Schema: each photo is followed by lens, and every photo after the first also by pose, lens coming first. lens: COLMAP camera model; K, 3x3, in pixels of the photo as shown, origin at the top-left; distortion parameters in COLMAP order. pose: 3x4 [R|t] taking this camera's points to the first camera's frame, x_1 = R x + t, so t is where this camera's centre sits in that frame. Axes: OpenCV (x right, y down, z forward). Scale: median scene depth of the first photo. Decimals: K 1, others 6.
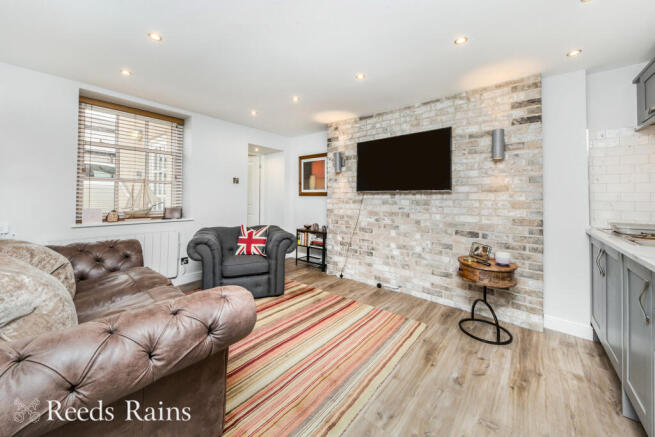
lens RADIAL K [[244.0, 0, 327.0], [0, 244.0, 193.8], [0, 0, 1]] dist [-0.000107, -0.000004]
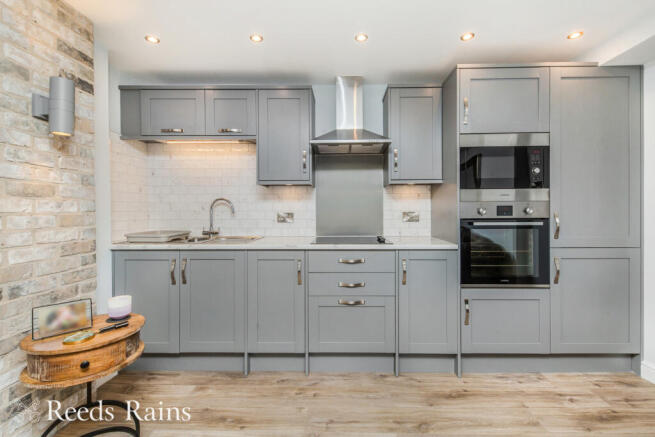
lens RADIAL K [[302.4, 0, 330.0], [0, 302.4, 212.5], [0, 0, 1]] dist [-0.000548, -0.000132]
pose [[-0.620443, -0.009722, 0.784192, -0.179641], [-0.005253, 0.999952, 0.008240, 0.017960], [-0.784234, 0.000993, -0.620464, 0.967842]]
